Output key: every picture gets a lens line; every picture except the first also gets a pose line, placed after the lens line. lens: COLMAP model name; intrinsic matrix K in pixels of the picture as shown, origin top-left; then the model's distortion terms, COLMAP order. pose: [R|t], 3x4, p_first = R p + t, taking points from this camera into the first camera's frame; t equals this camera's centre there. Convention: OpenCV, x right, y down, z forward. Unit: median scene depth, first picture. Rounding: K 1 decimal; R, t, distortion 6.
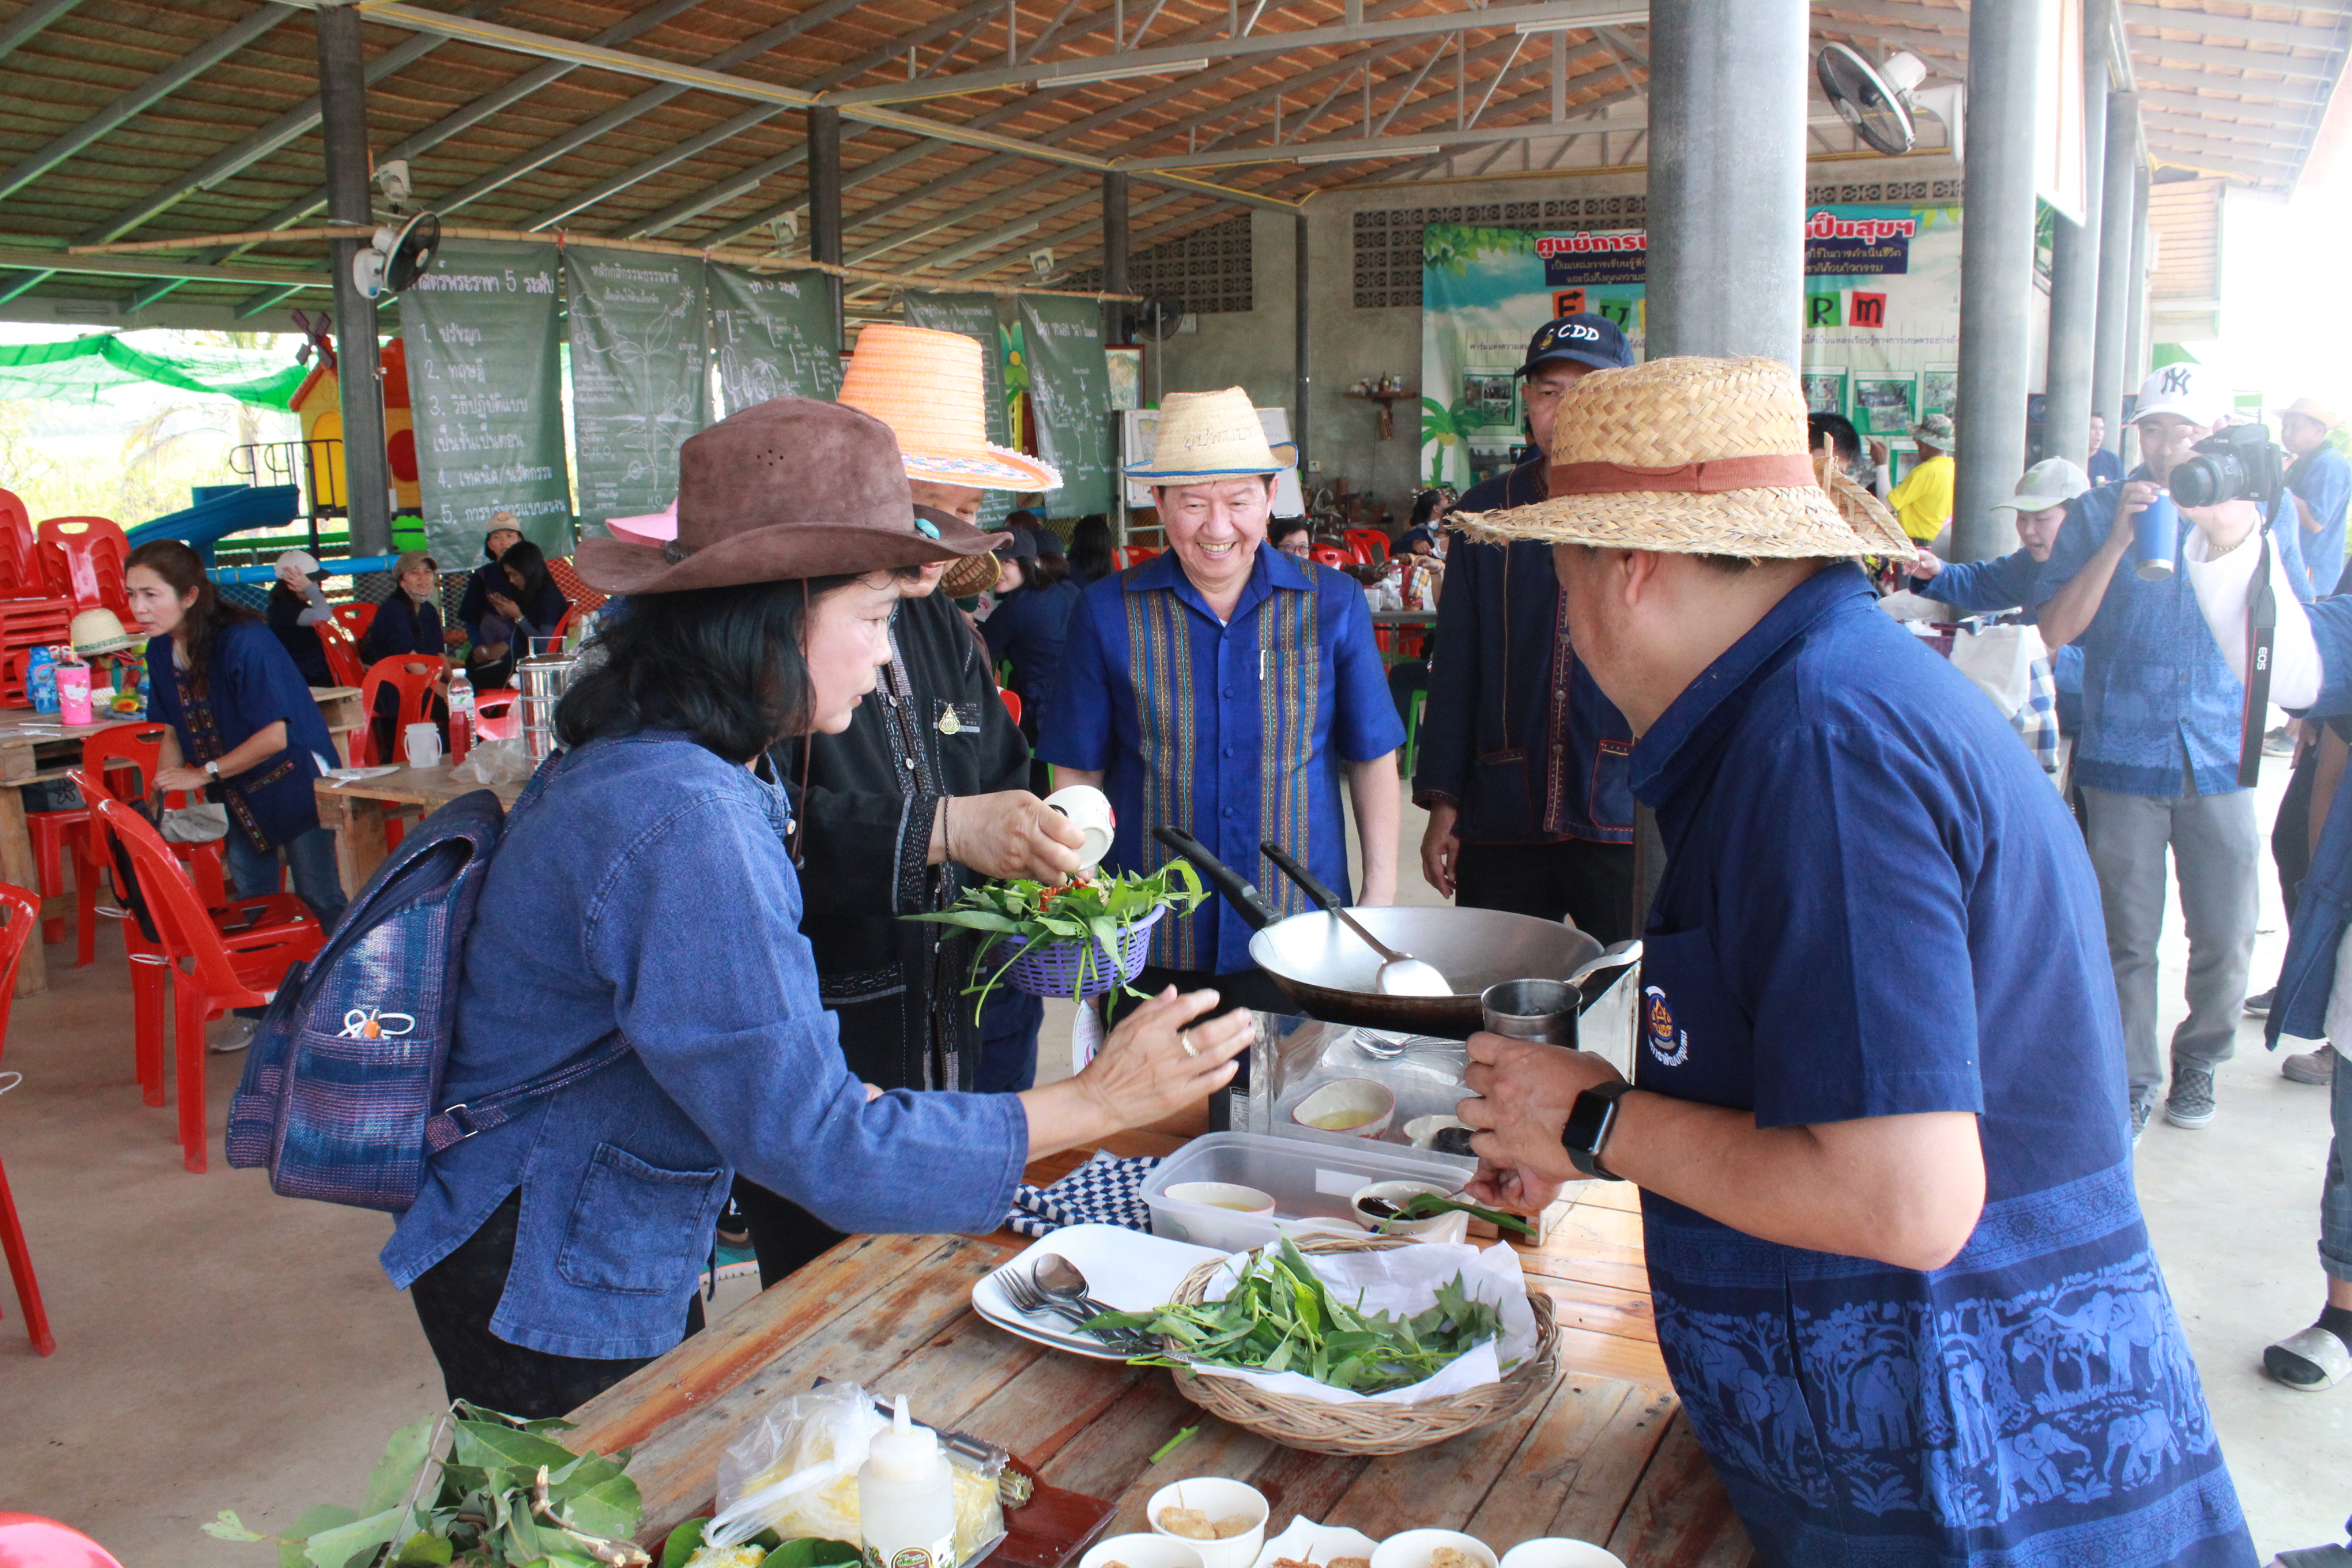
lens RADIAL K [[1988.4, 0, 1172.8], [0, 1988.4, 743.9], [0, 0, 1]] dist [-0.147046, 0.158958]
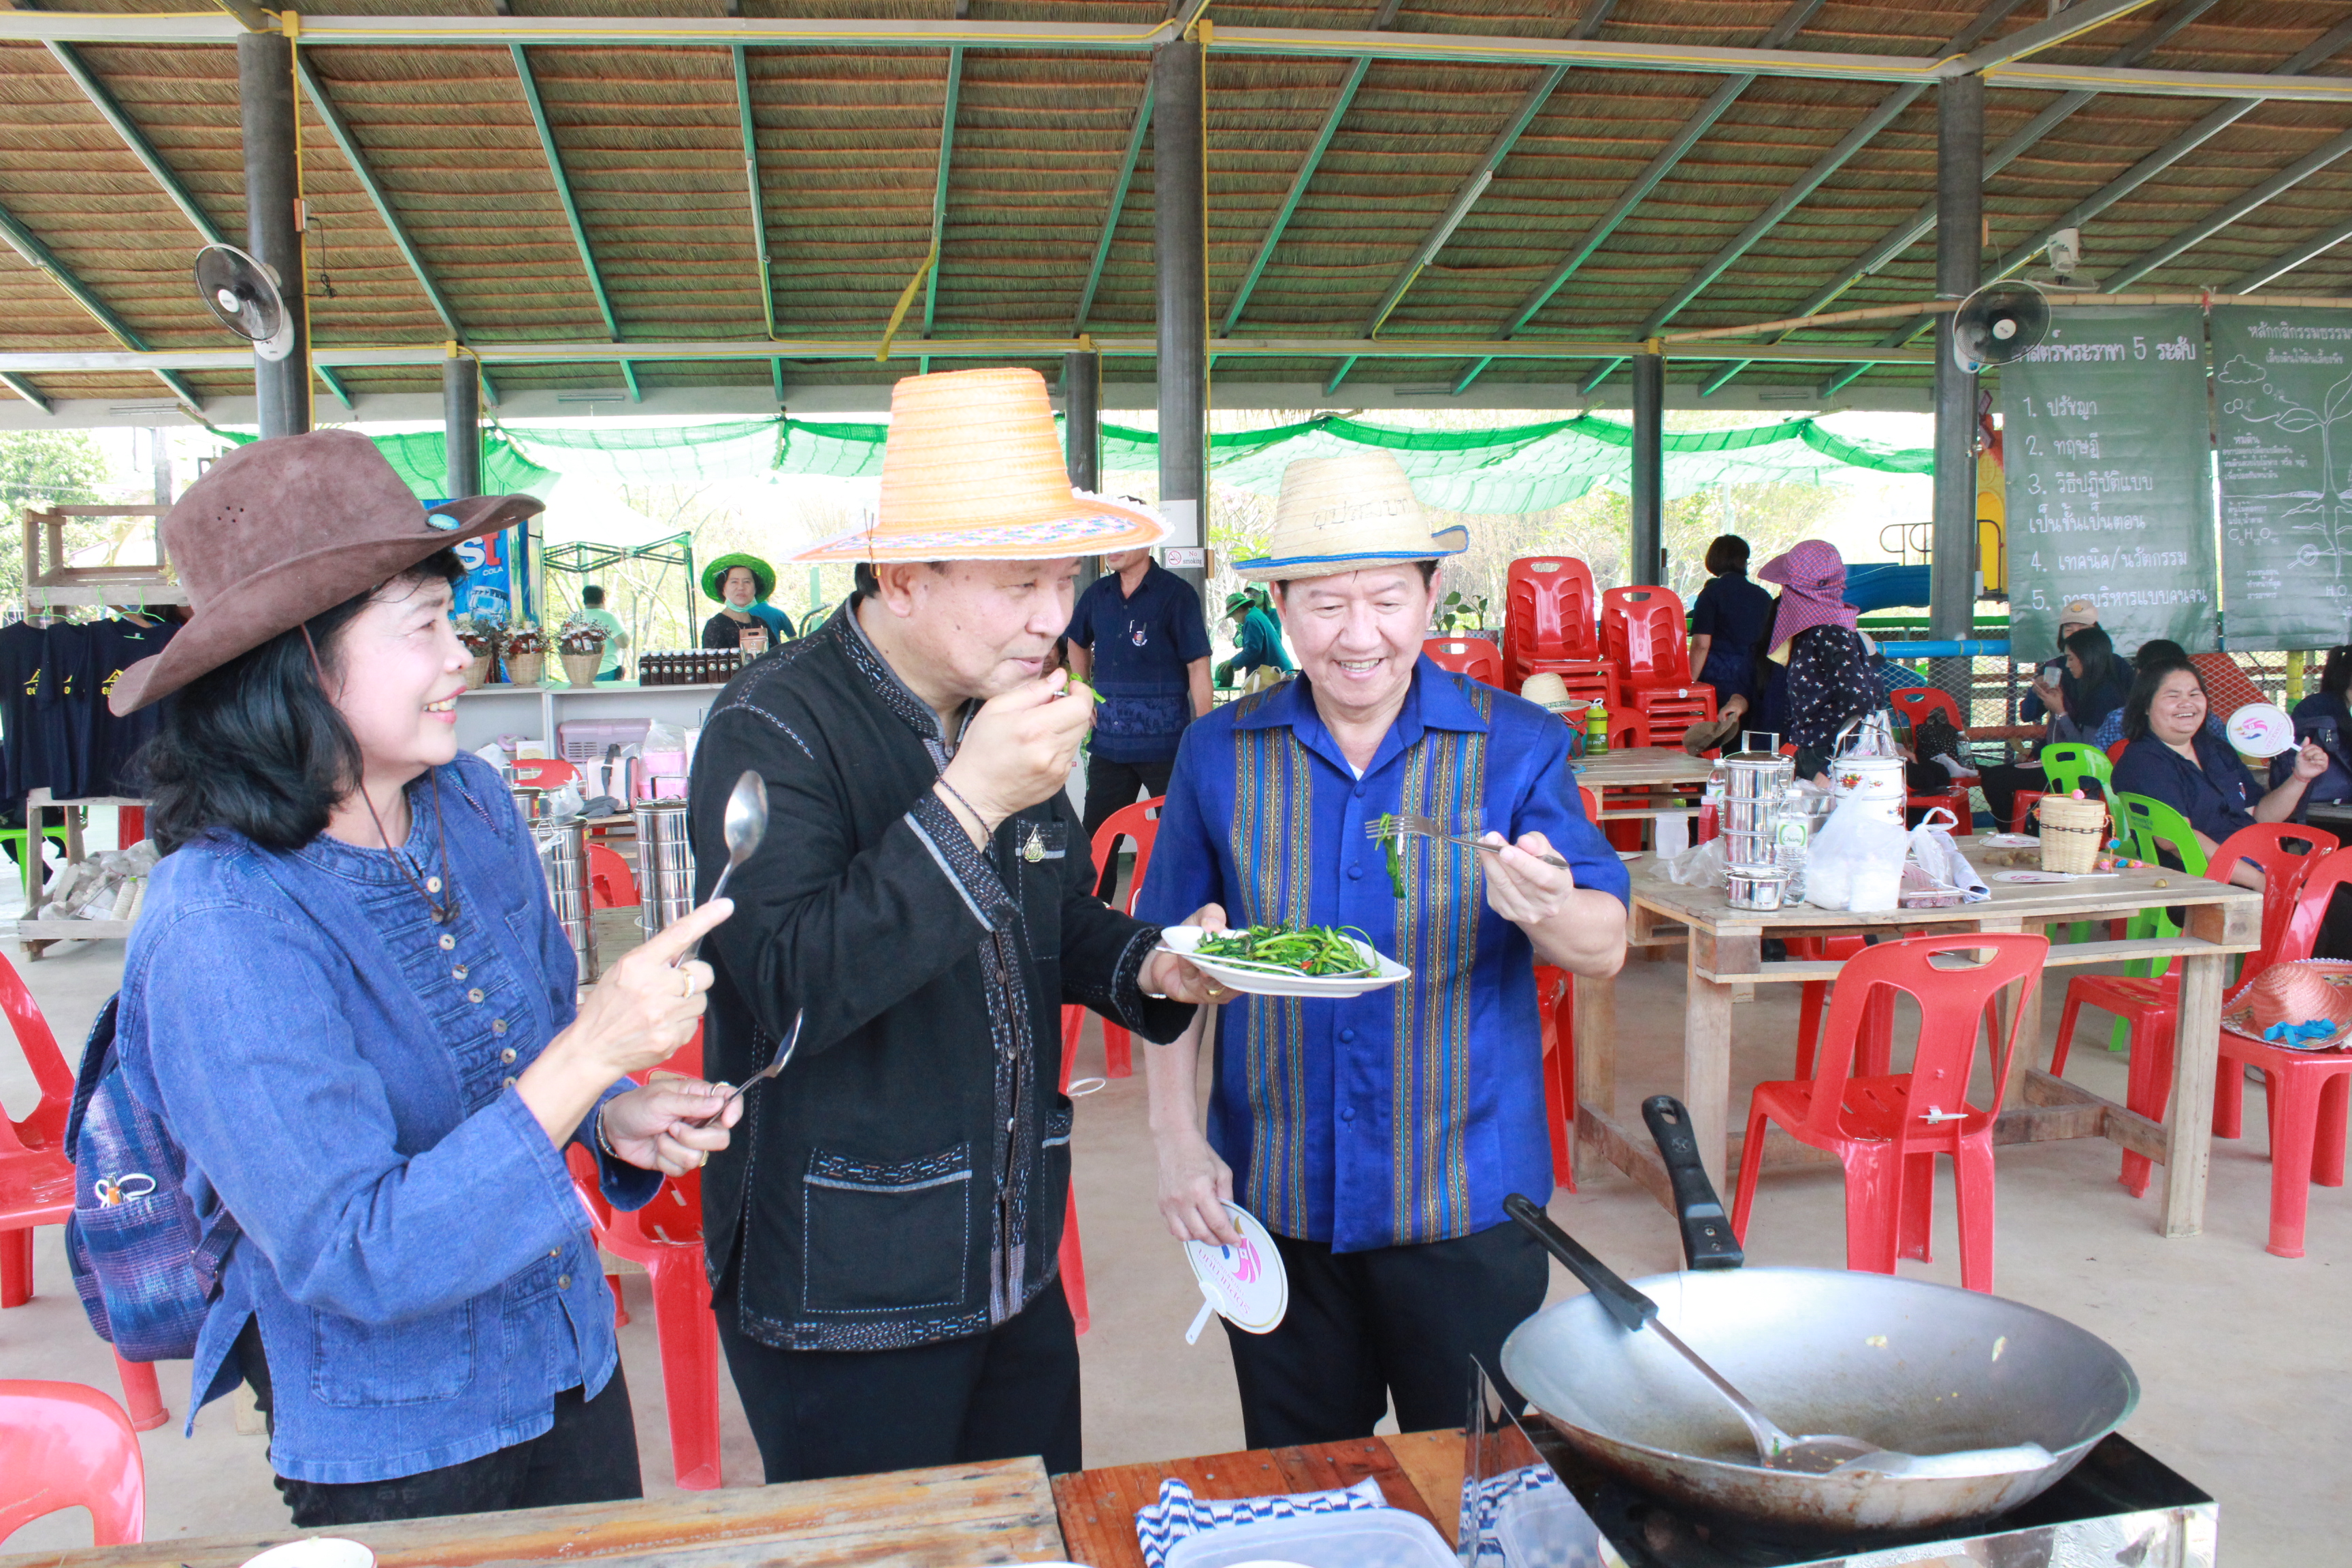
lens RADIAL K [[1988.4, 0, 1179.5], [0, 1988.4, 781.7], [0, 0, 1]] dist [-0.147046, 0.158958]
pose [[0.630911, 0.100310, -0.769343, 0.087126], [-0.118423, 0.992438, 0.032283, -0.011337], [0.766764, 0.070740, 0.638020, 0.084138]]
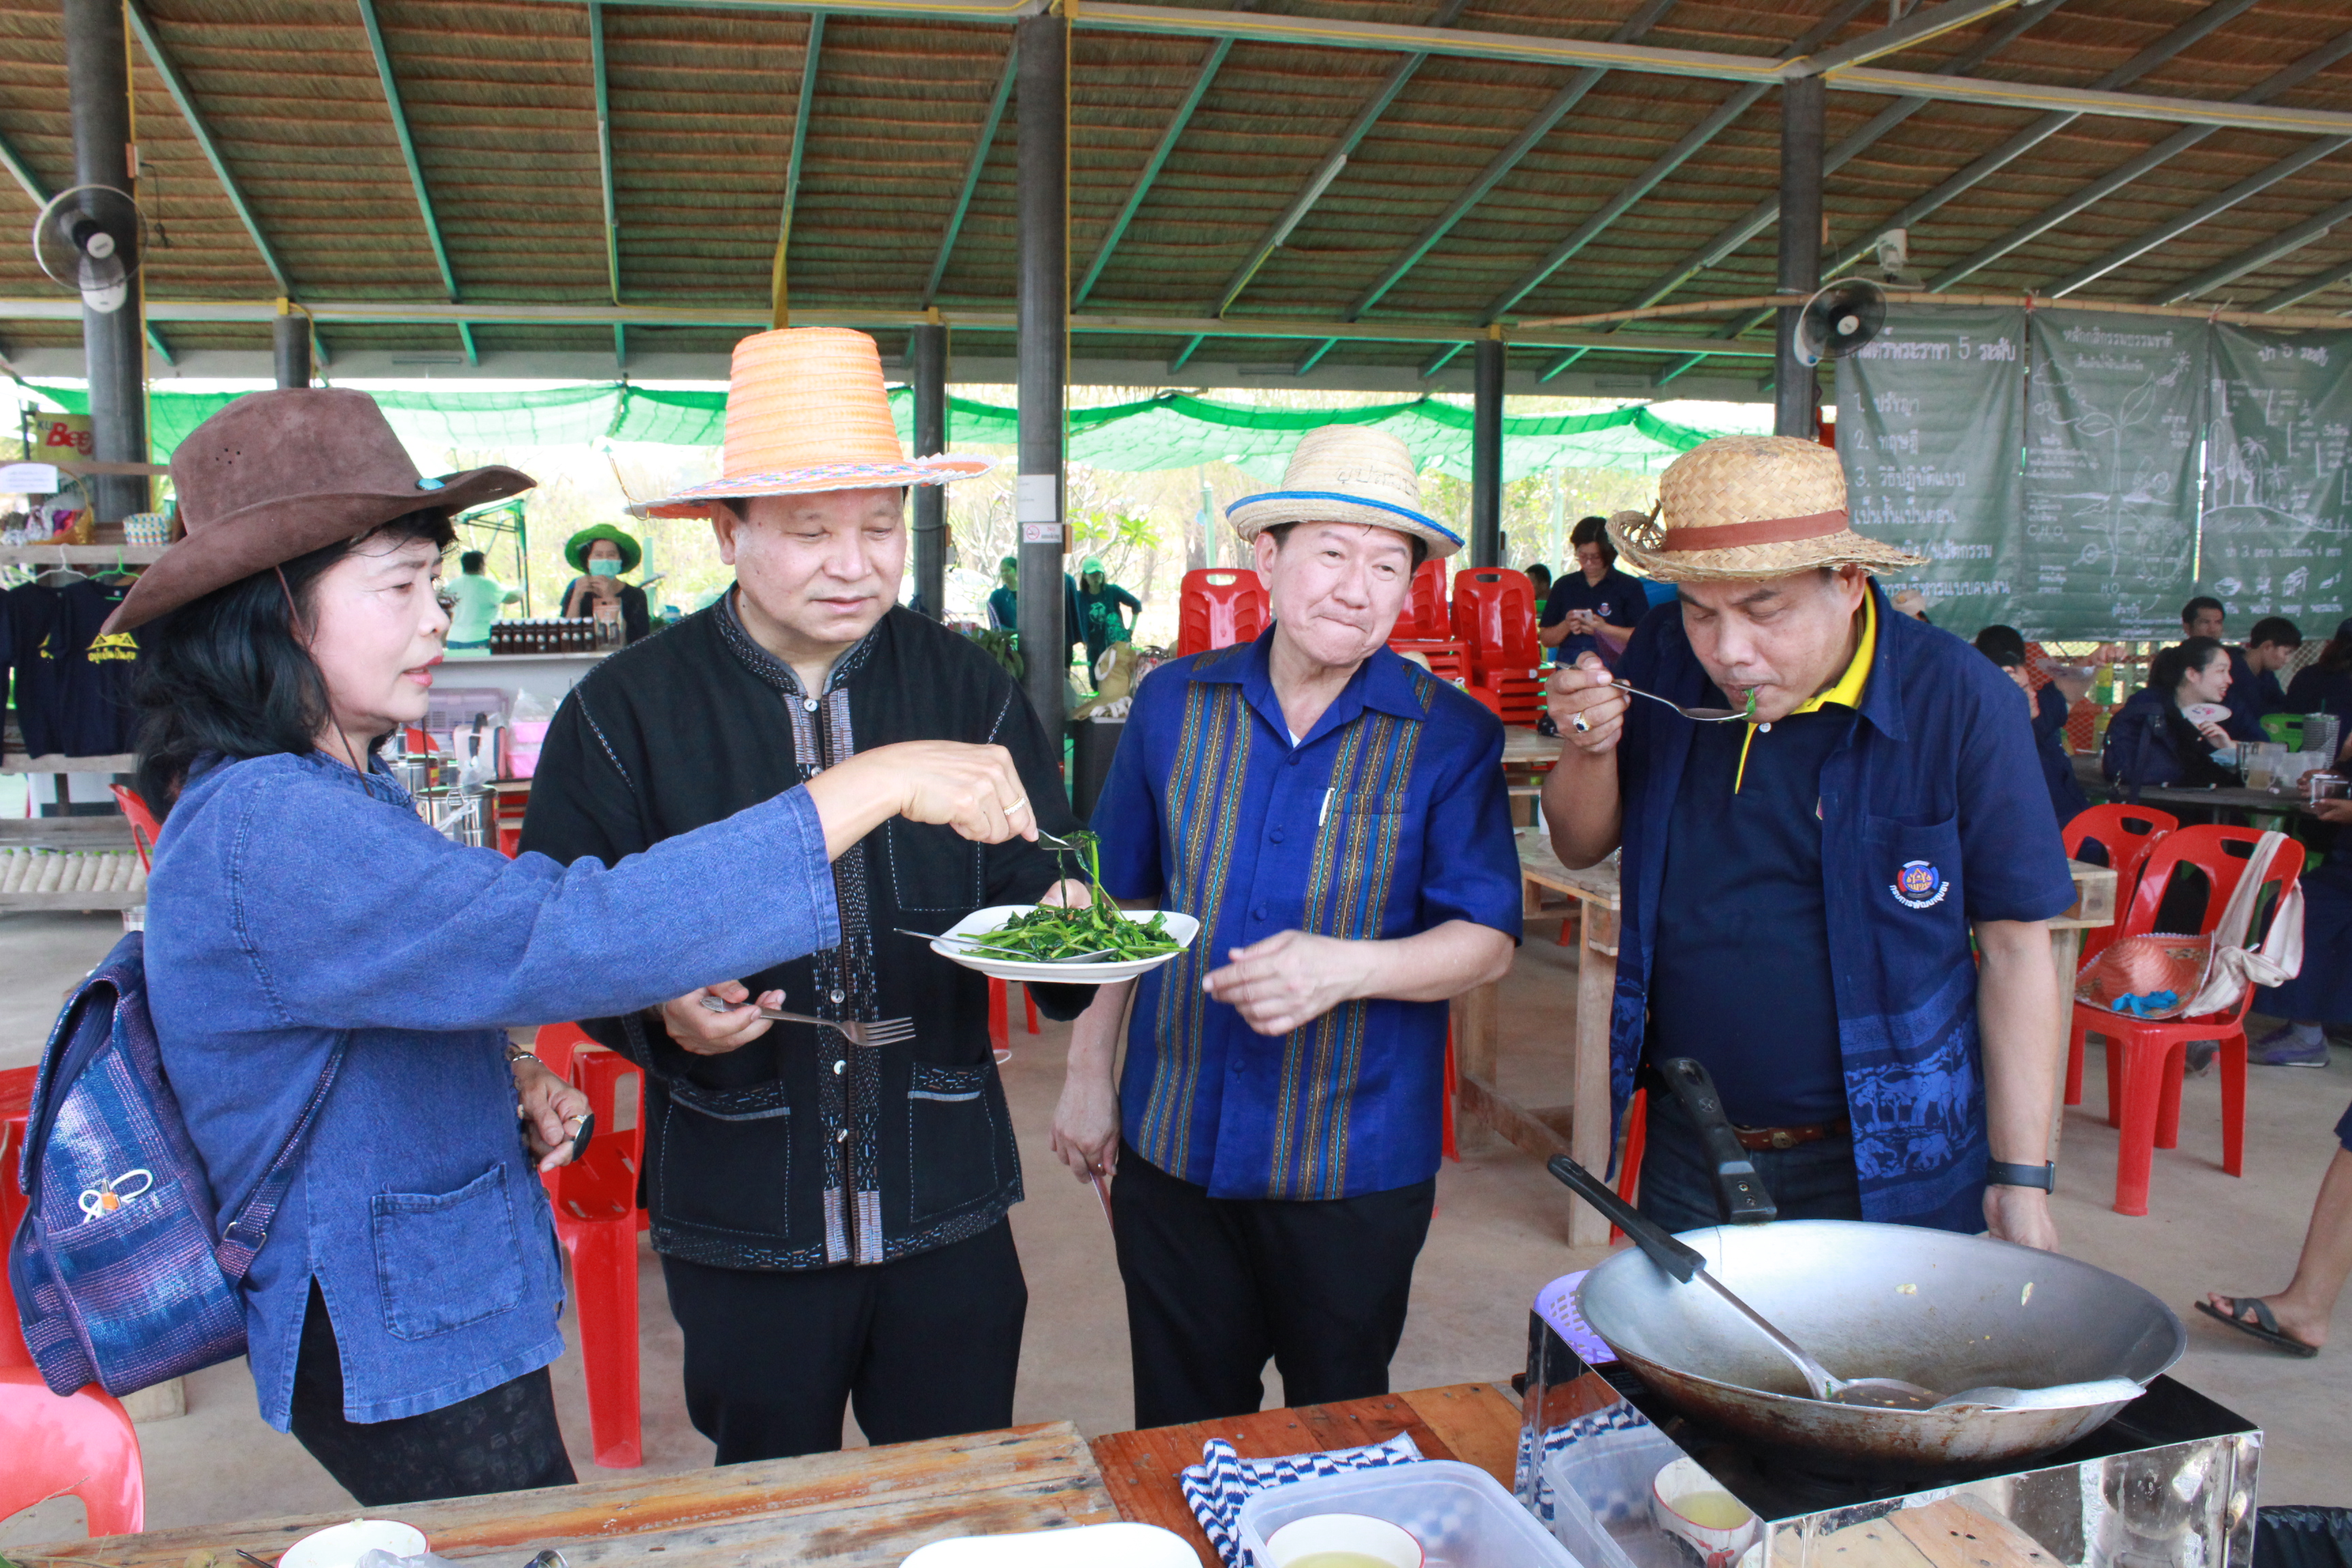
lens RADIAL K [[1988.4, 0, 1185.8], [0, 1988.4, 766.7], [0, 0, 1]] dist [-0.147046, 0.158958]
pose [[0.698497, 0.108246, -0.707379, 0.079817], [-0.128424, 0.991407, 0.024897, -0.009442], [0.703995, 0.073454, 0.706396, 0.073410]]
